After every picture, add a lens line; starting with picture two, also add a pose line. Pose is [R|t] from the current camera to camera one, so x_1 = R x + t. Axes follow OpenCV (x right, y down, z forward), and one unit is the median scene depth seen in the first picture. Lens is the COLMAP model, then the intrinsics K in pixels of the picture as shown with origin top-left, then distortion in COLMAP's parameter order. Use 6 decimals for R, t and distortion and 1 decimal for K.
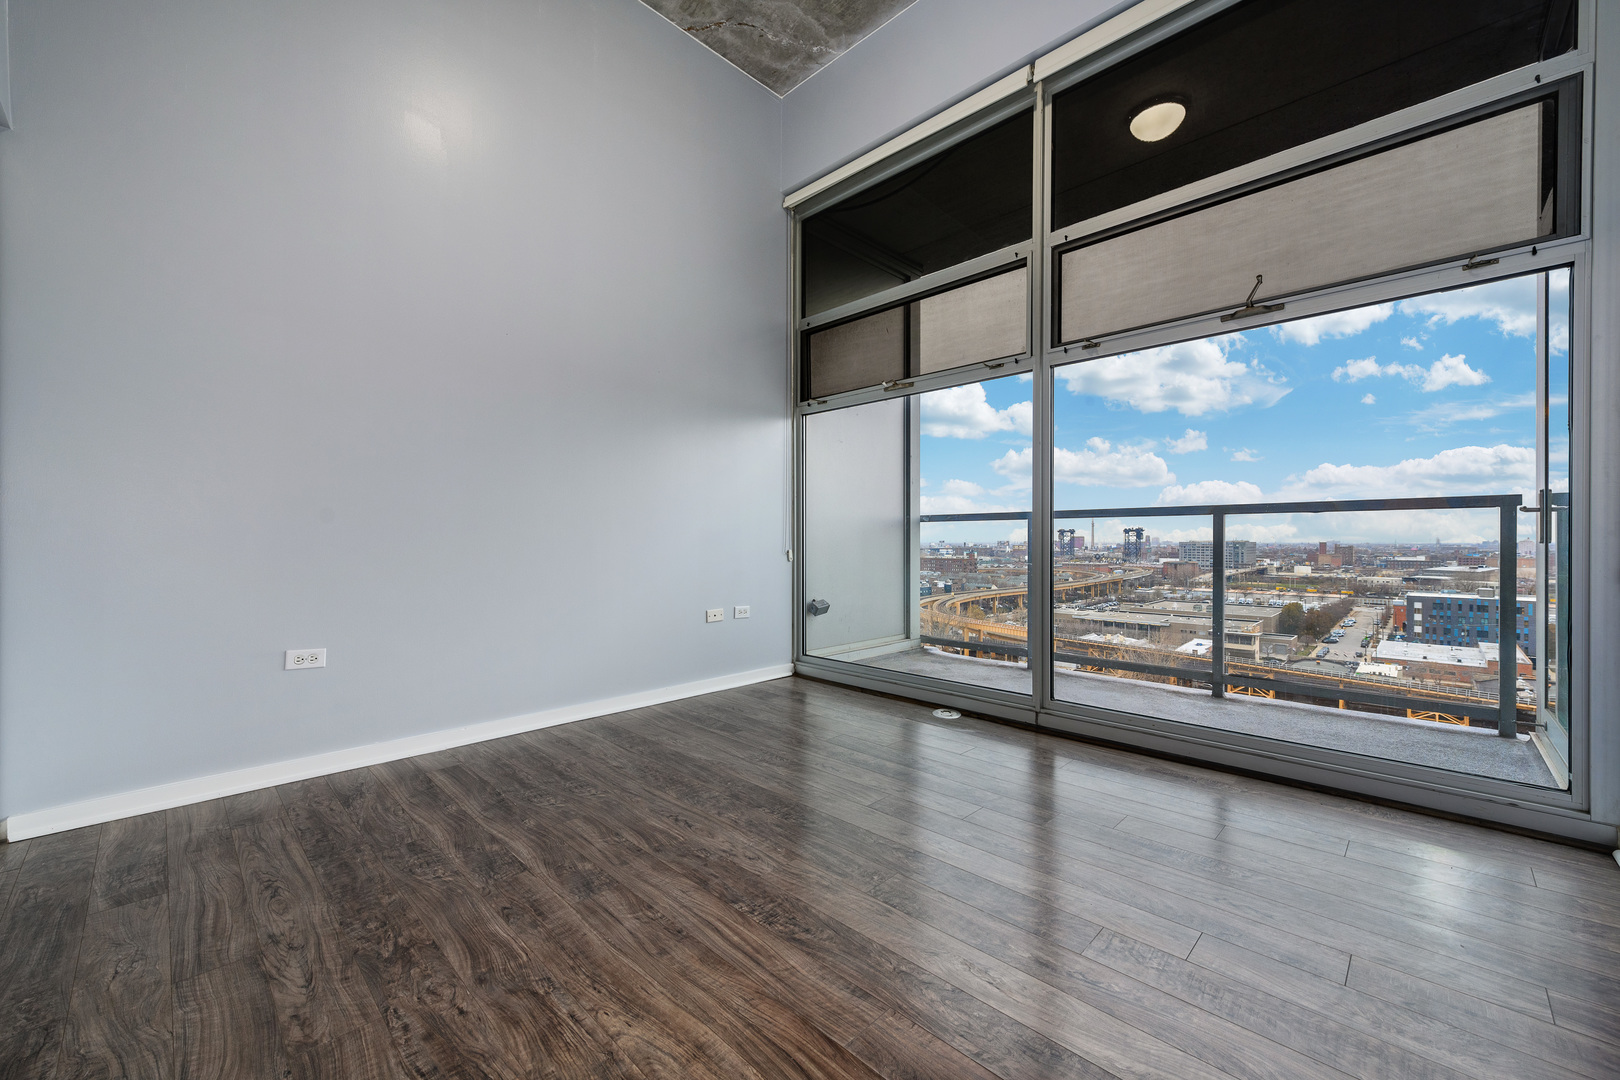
lens RADIAL K [[634.1, 0, 811.2], [0, 634.1, 540.0], [0, 0, 1]] dist [0.011161, -0.001688]
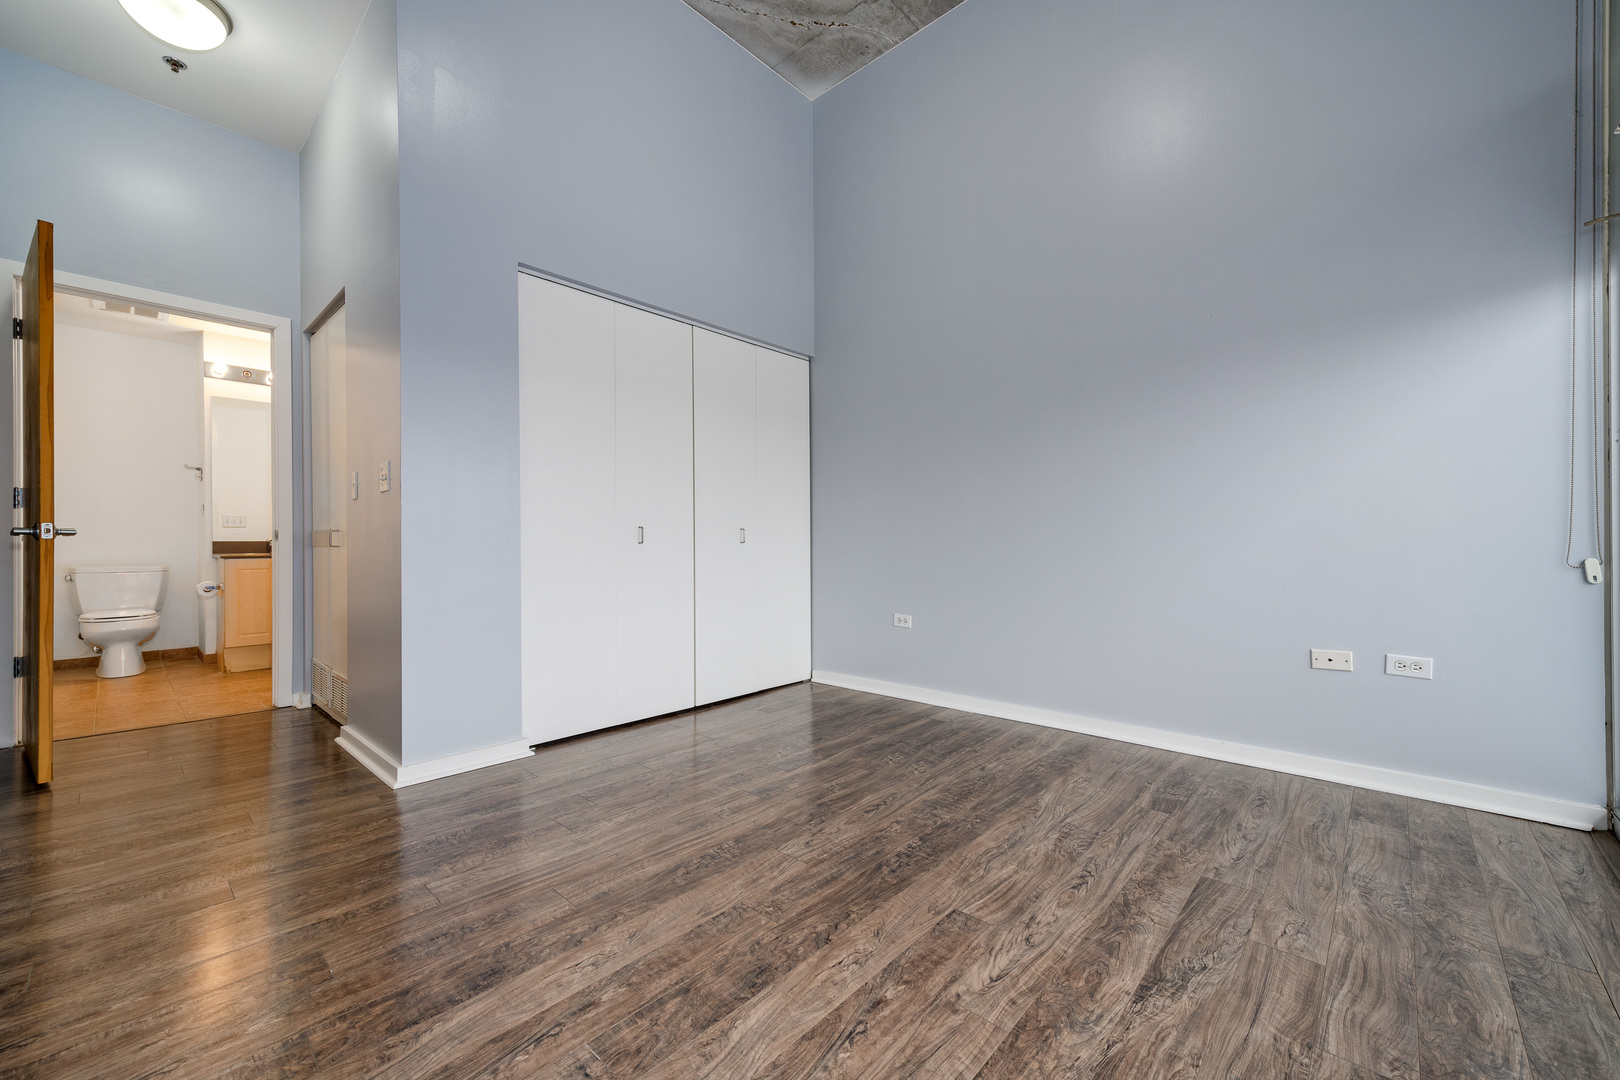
lens RADIAL K [[634.1, 0, 811.2], [0, 634.1, 540.0], [0, 0, 1]] dist [0.011161, -0.001688]
pose [[0.031033, -0.005422, -0.999504, 0.614162], [0.009711, 0.999940, -0.005123, -0.002462], [0.999471, -0.009548, 0.031084, 0.614001]]
